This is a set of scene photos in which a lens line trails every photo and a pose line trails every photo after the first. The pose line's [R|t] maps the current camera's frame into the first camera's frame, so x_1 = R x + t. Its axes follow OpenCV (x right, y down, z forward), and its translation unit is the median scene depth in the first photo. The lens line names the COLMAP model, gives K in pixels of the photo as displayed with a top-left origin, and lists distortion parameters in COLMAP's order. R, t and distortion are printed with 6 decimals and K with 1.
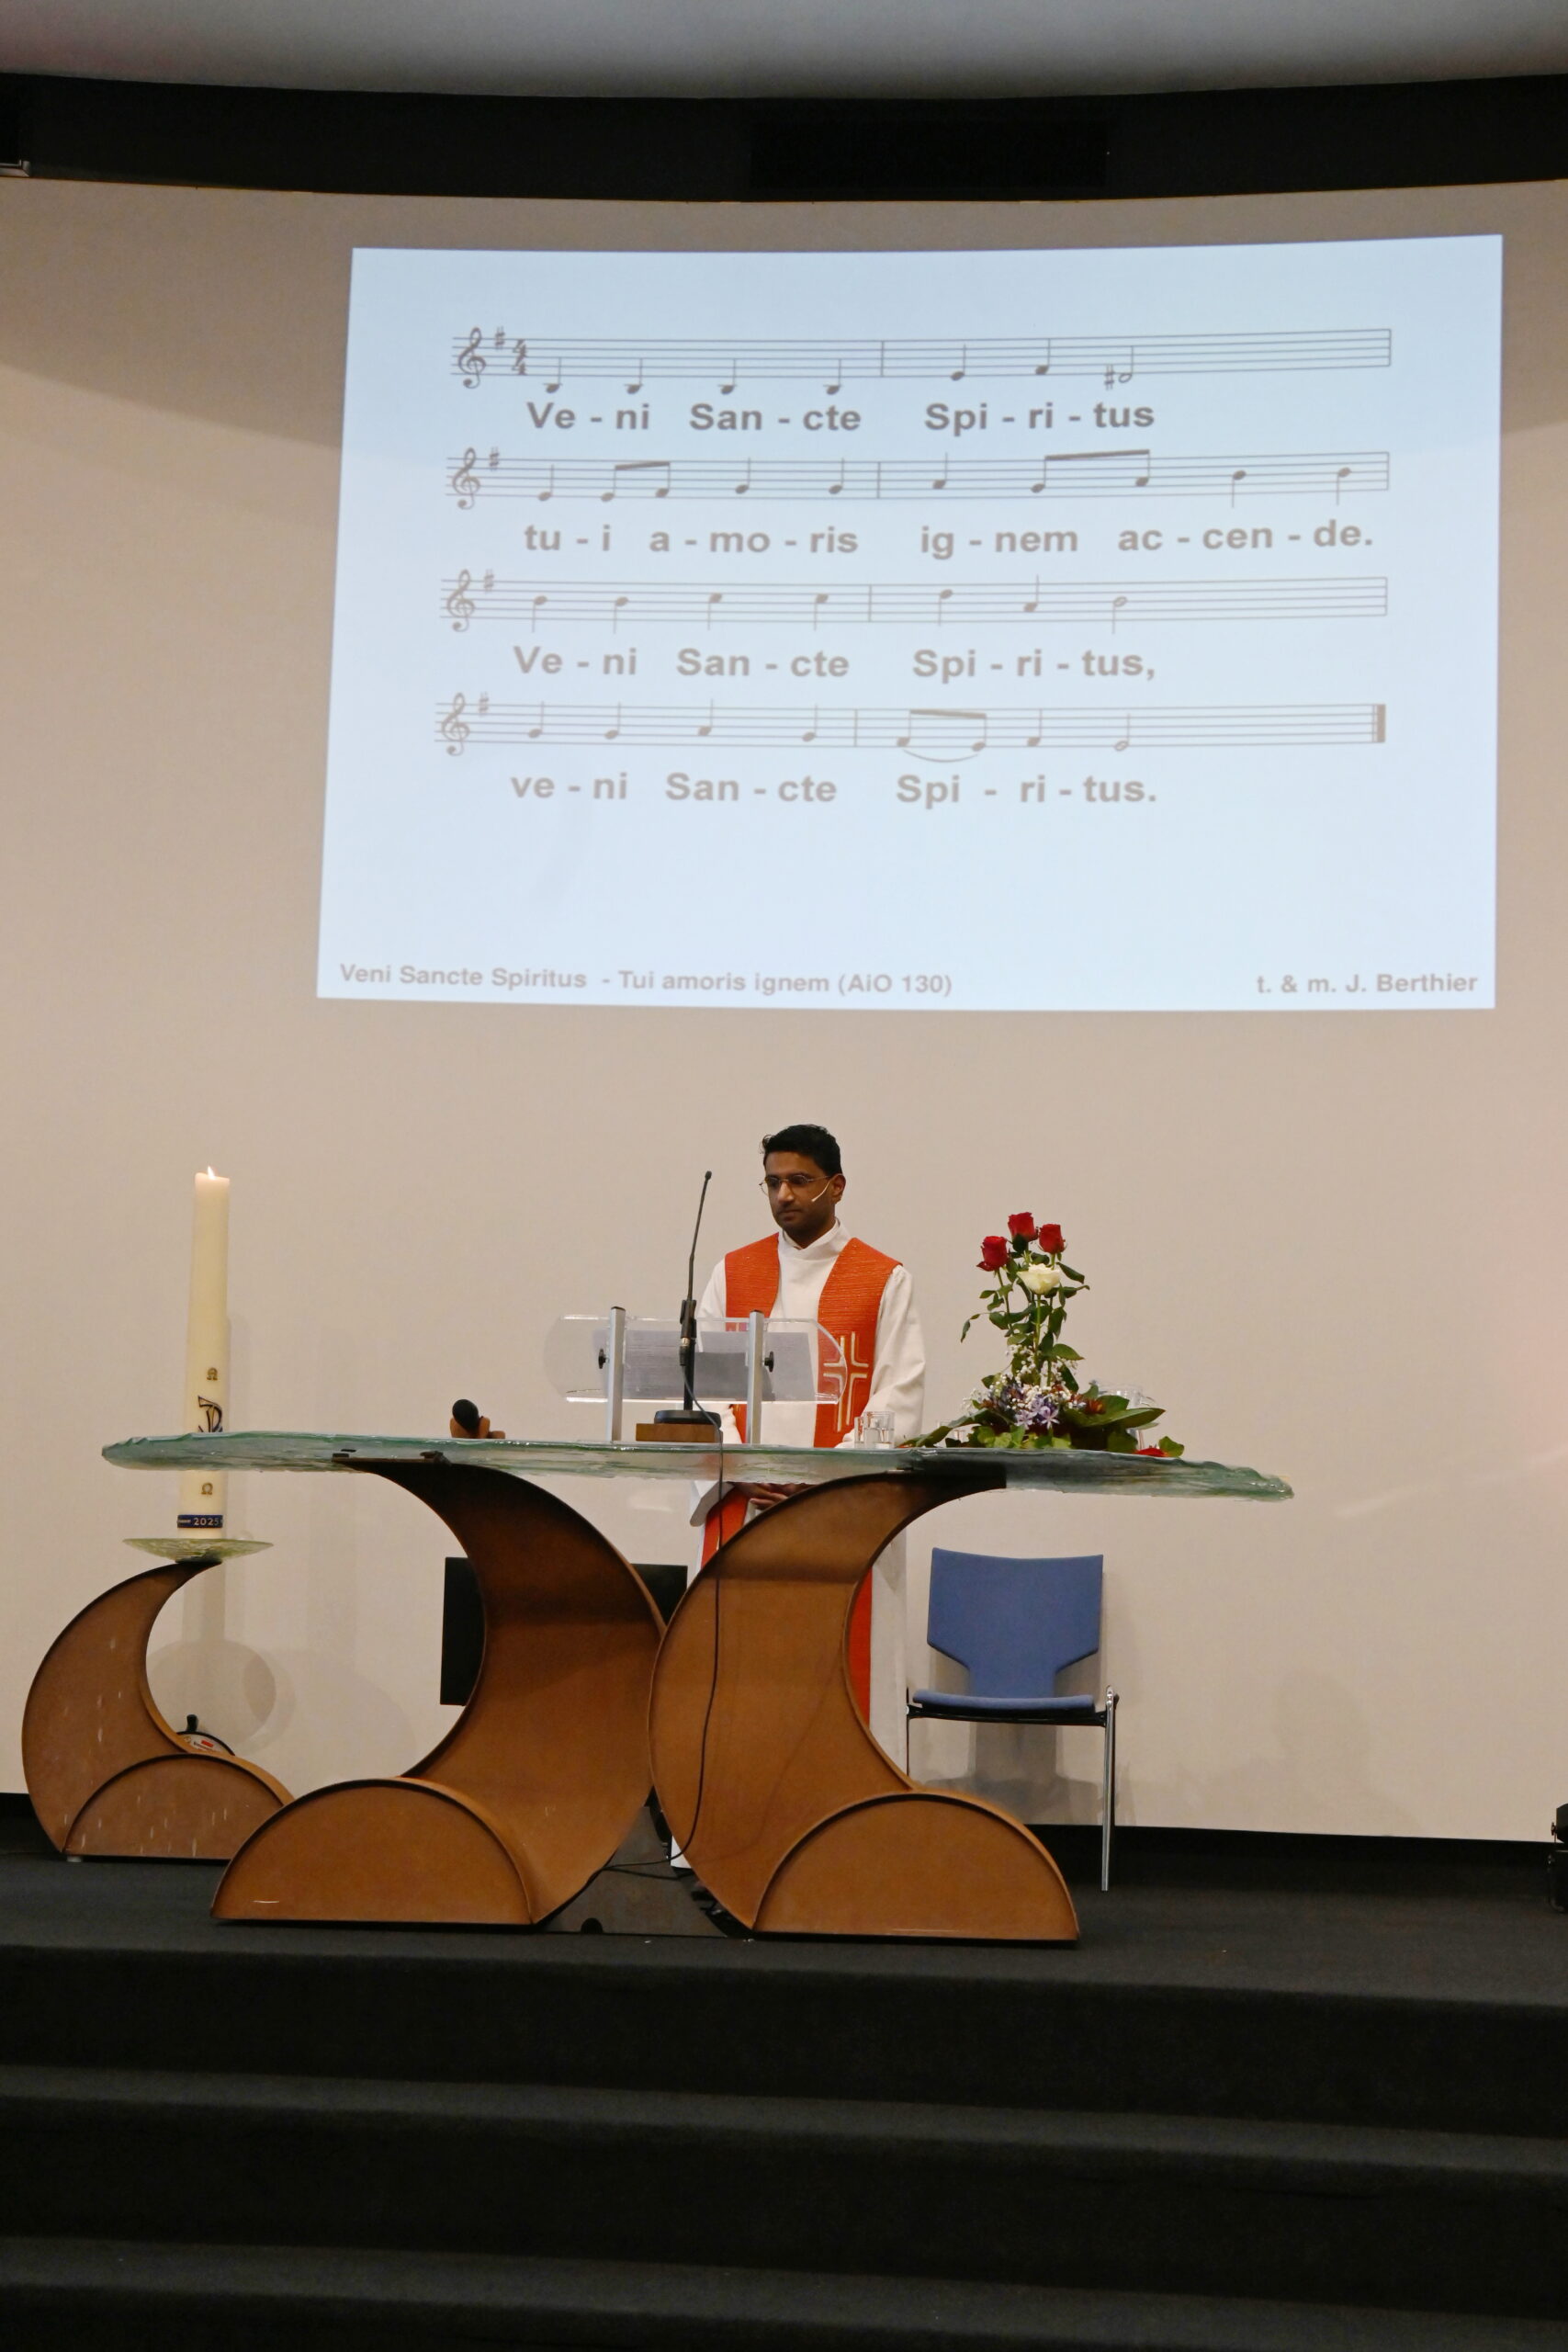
lens RADIAL K [[4241.6, 0, 751.8], [0, 4241.6, 1172.9], [0, 0, 1]] dist [0.017860, -0.124395]
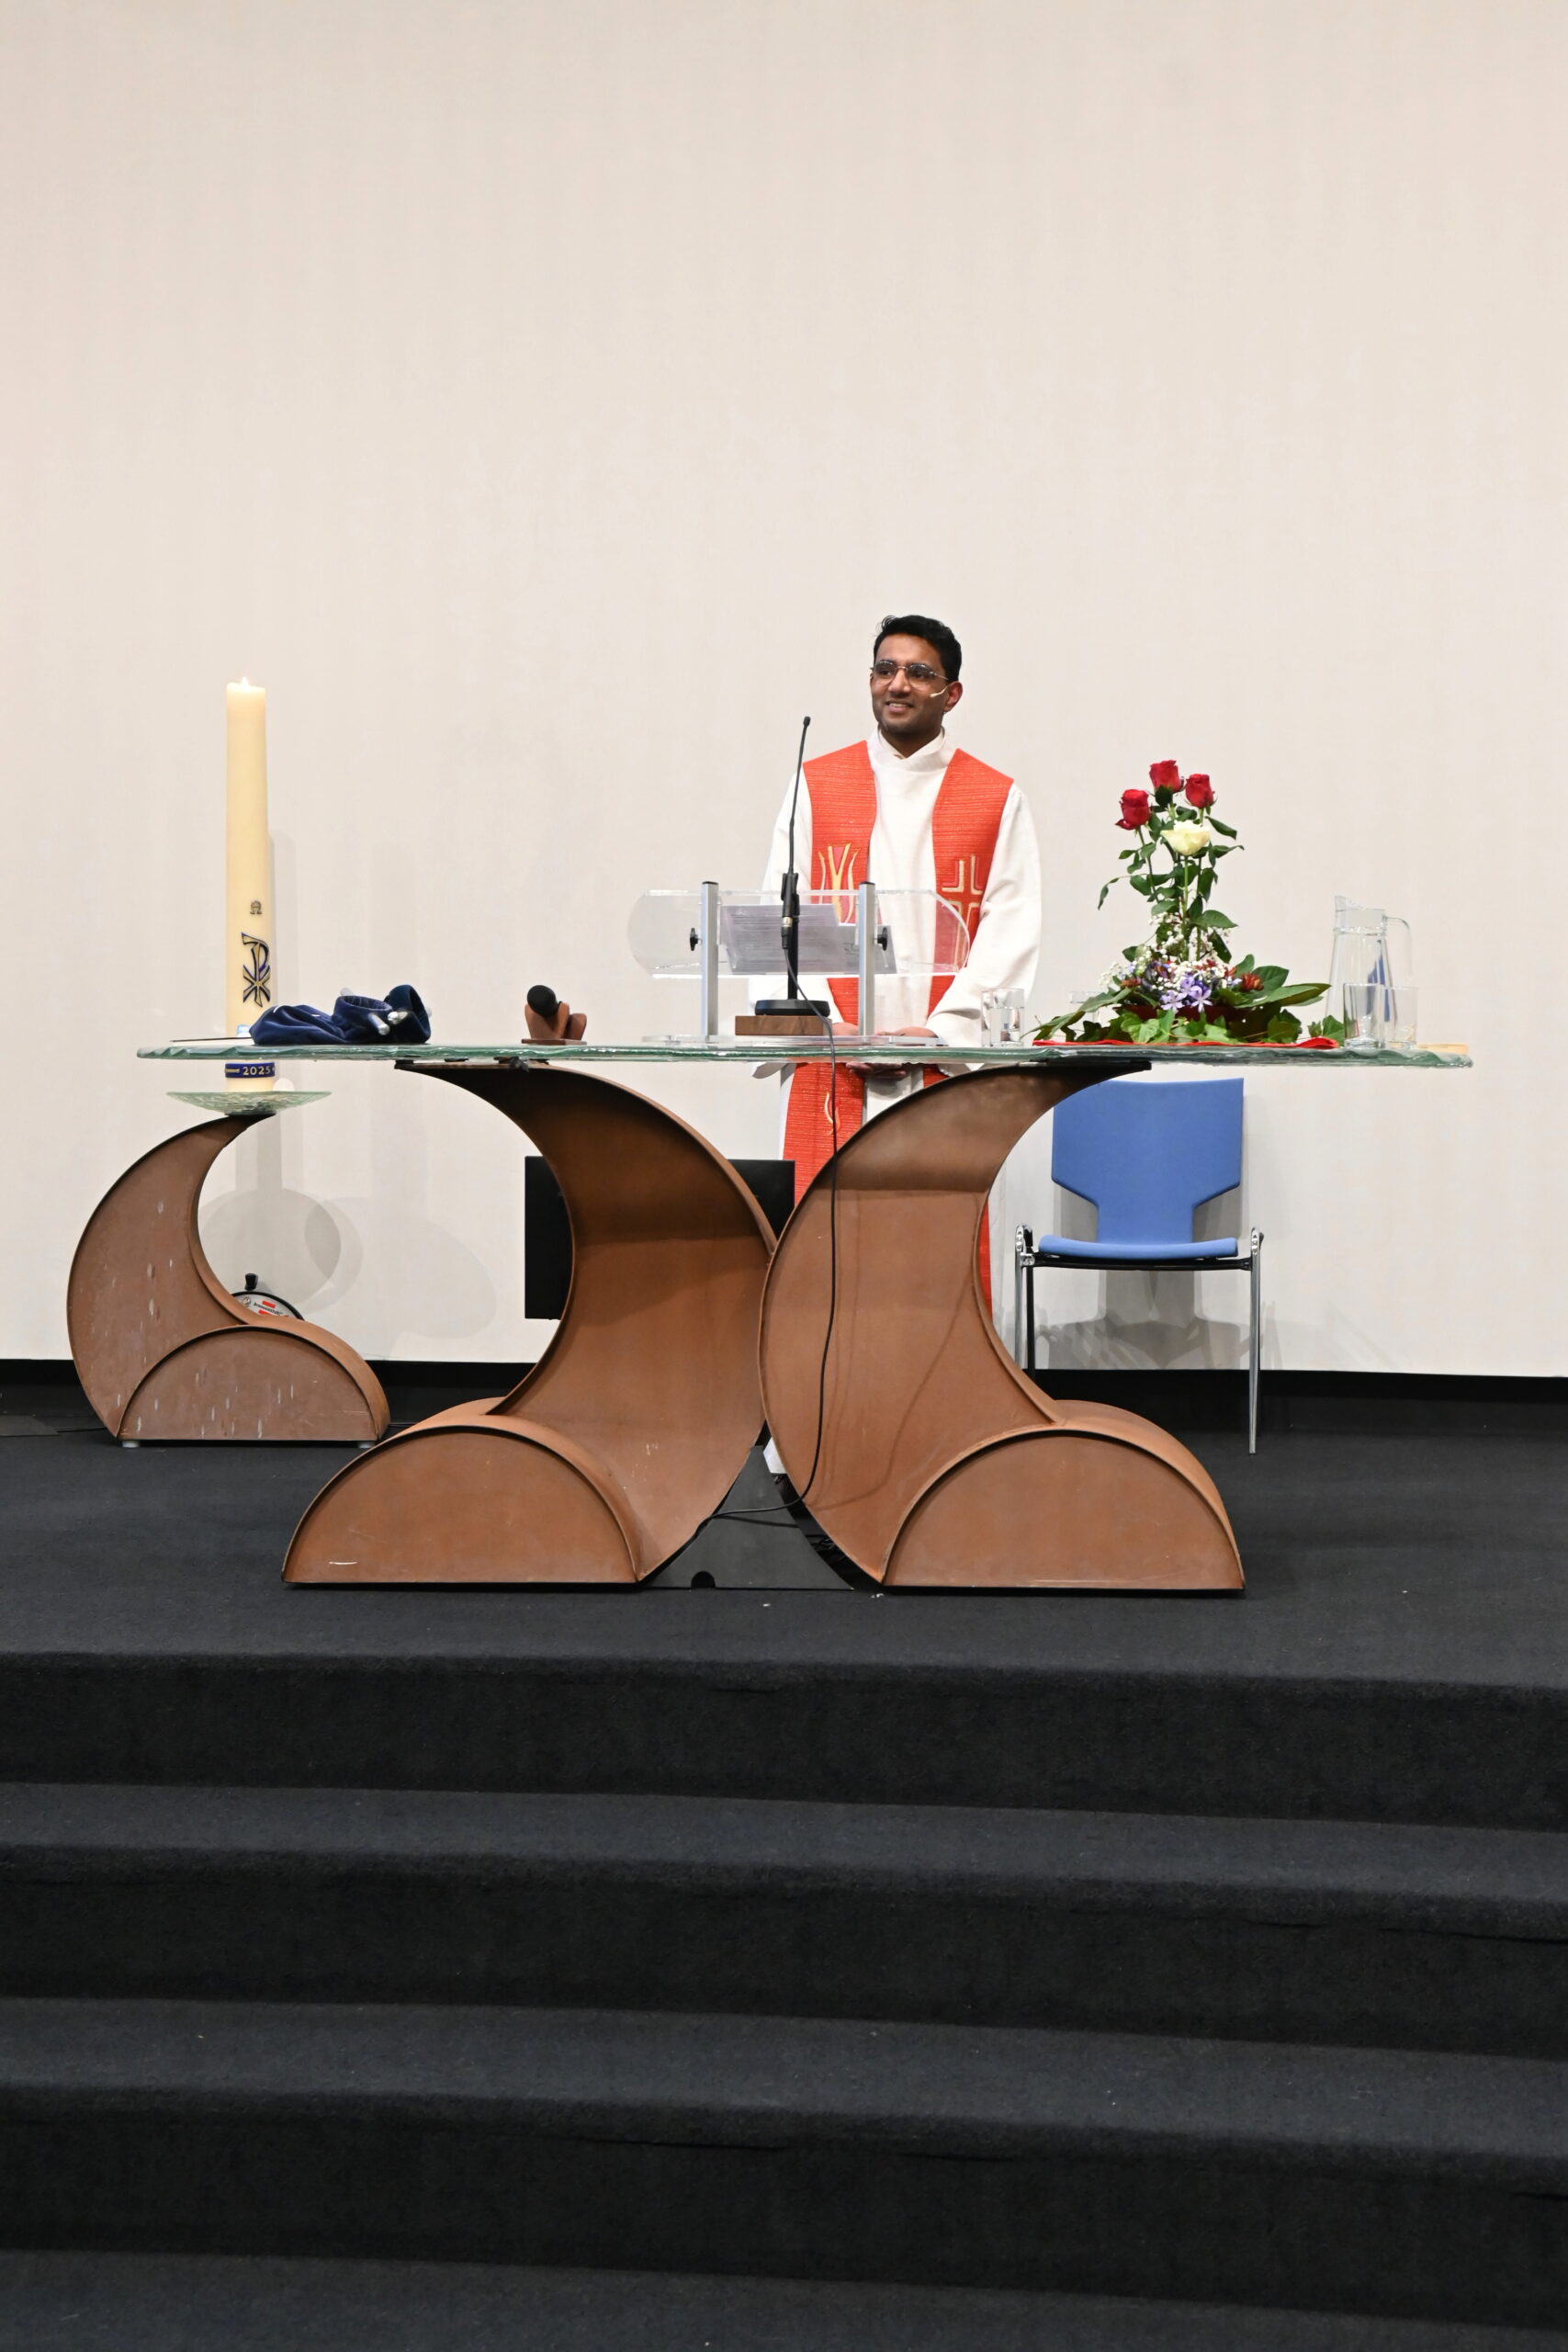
lens RADIAL K [[4424.2, 0, 746.1], [0, 4424.2, 1180.1], [0, 0, 1]] dist [0.016272, -0.056826]
pose [[0.999495, -0.025354, -0.019132, -0.007891], [0.028014, 0.987550, 0.154789, -0.049471], [0.014969, -0.155247, 0.987762, 0.077995]]
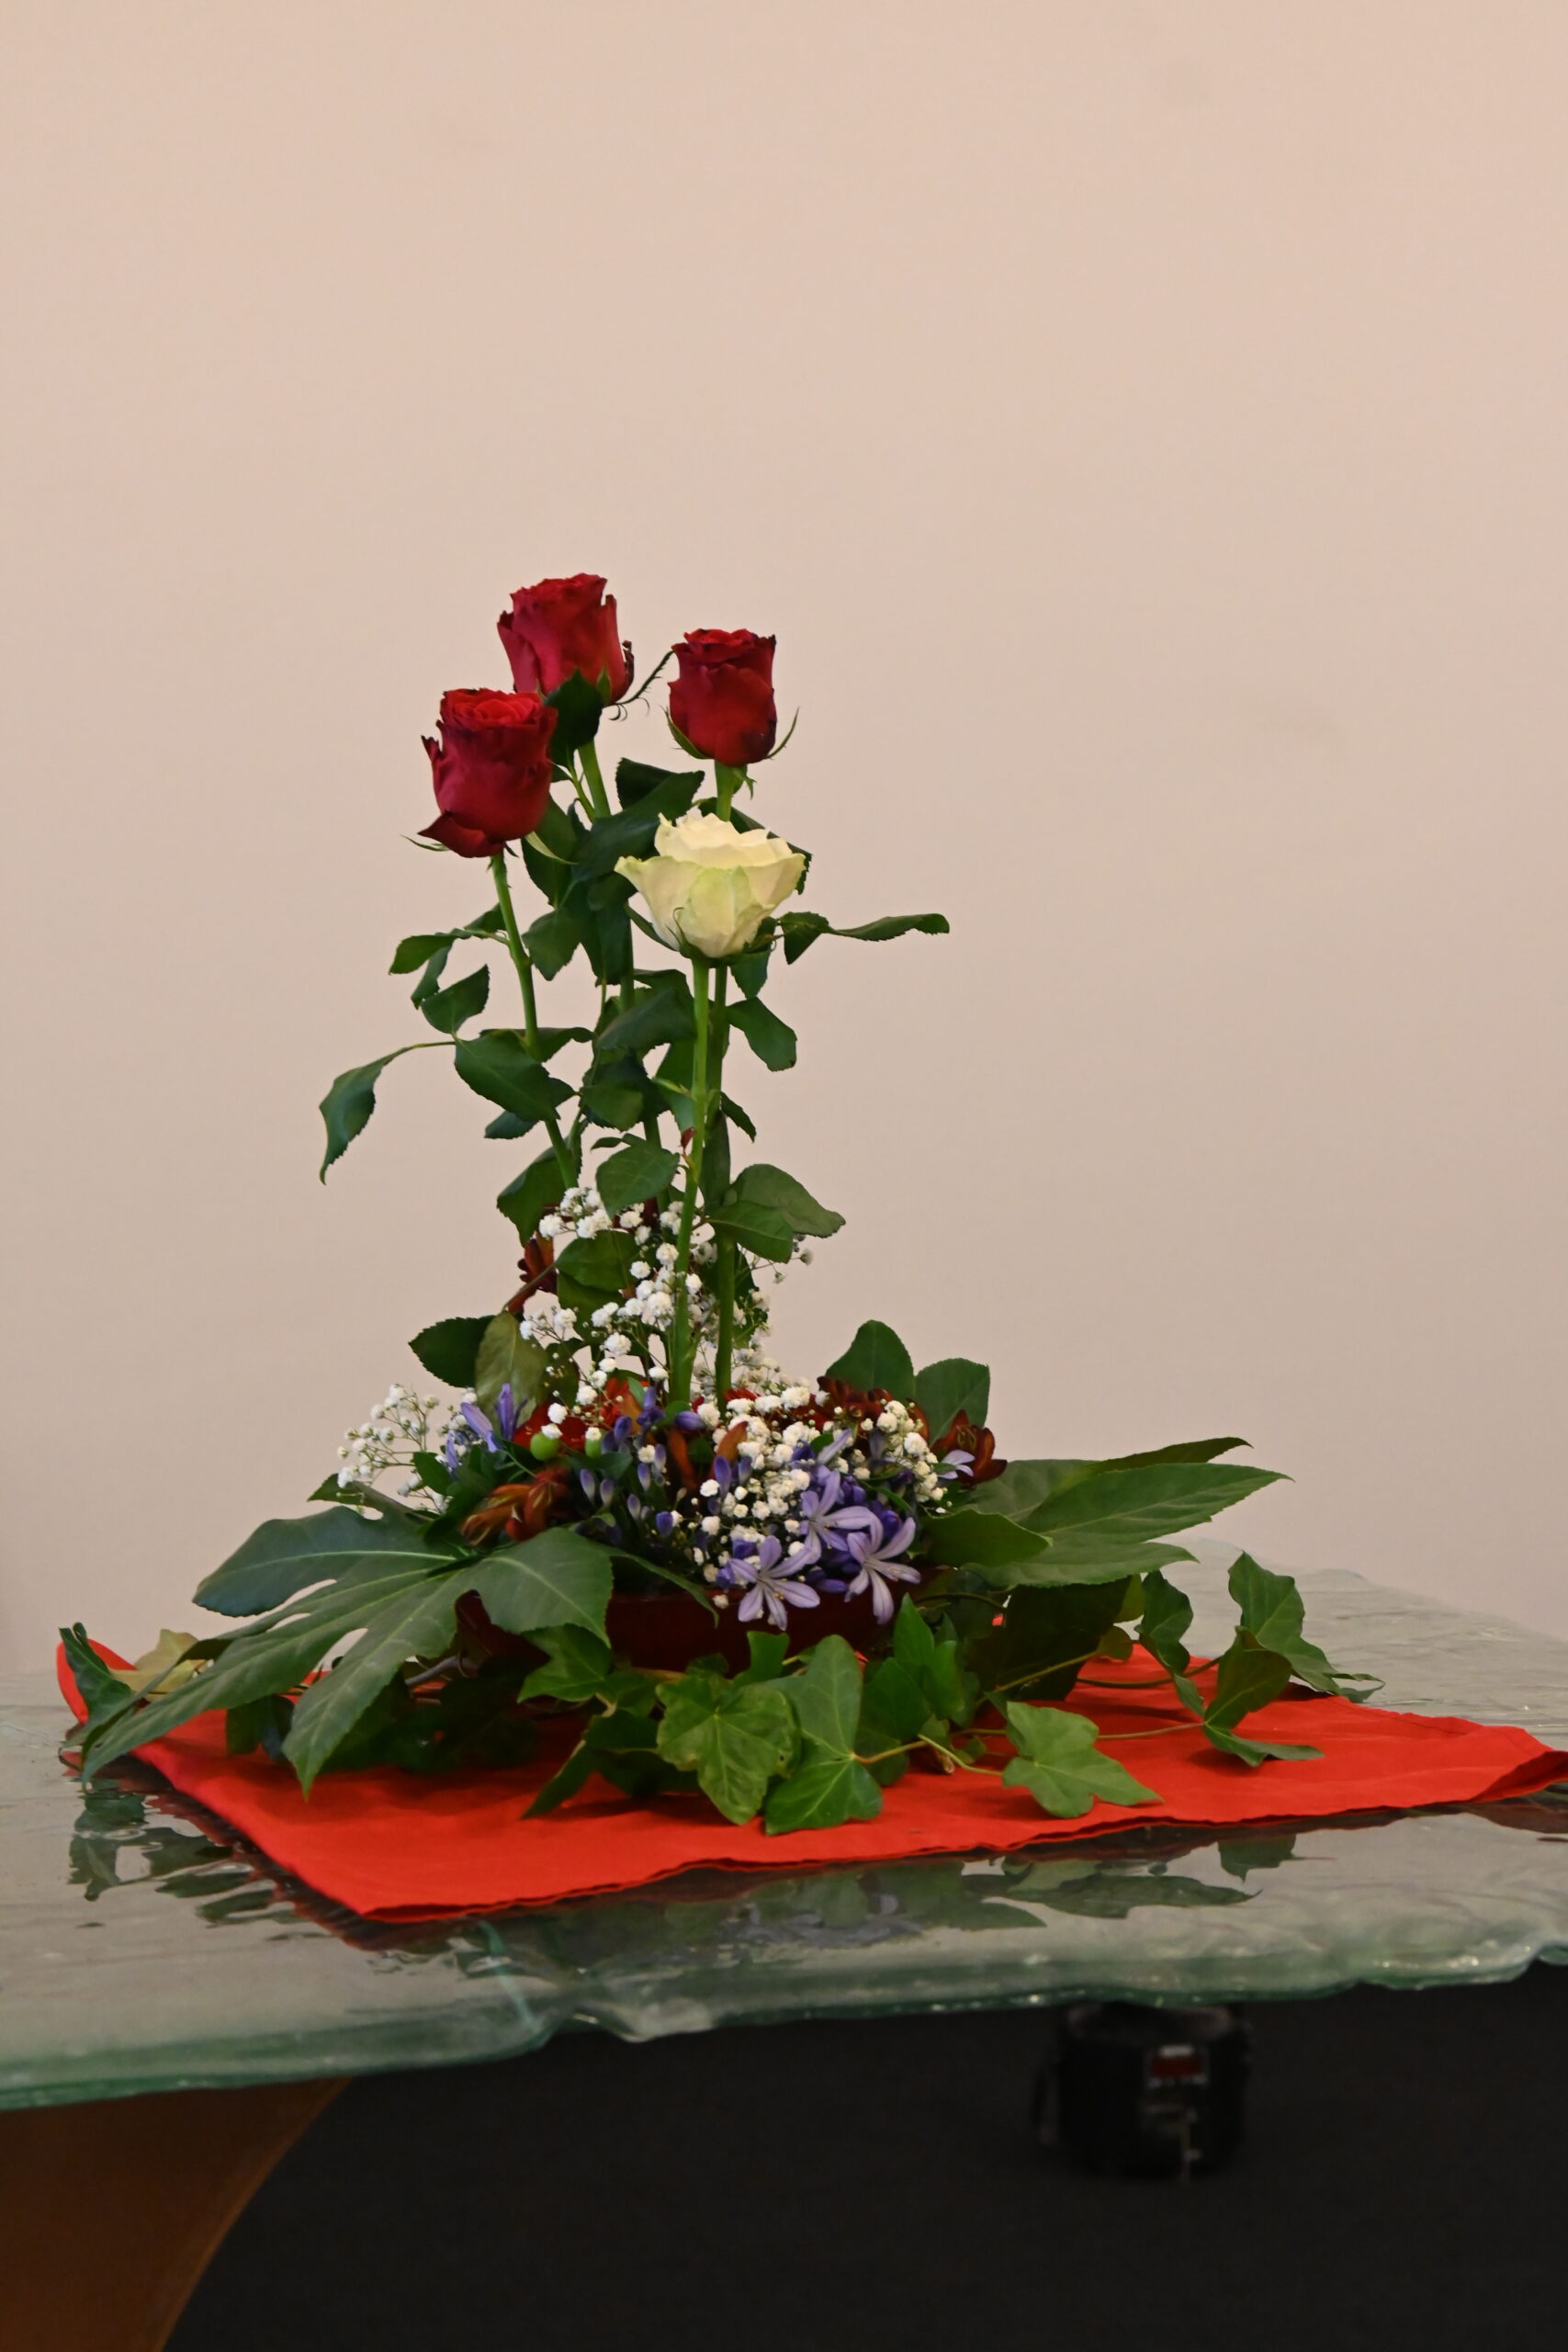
lens RADIAL K [[4099.6, 0, 784.0], [0, 4099.6, 1176.0], [0, 0, 1]] dist [0.017776, 0.021273]
pose [[0.881821, -0.067814, 0.466683, -0.027633], [-0.010324, 0.986593, 0.162871, 0.005288], [-0.471471, -0.148442, 0.869299, 0.807378]]
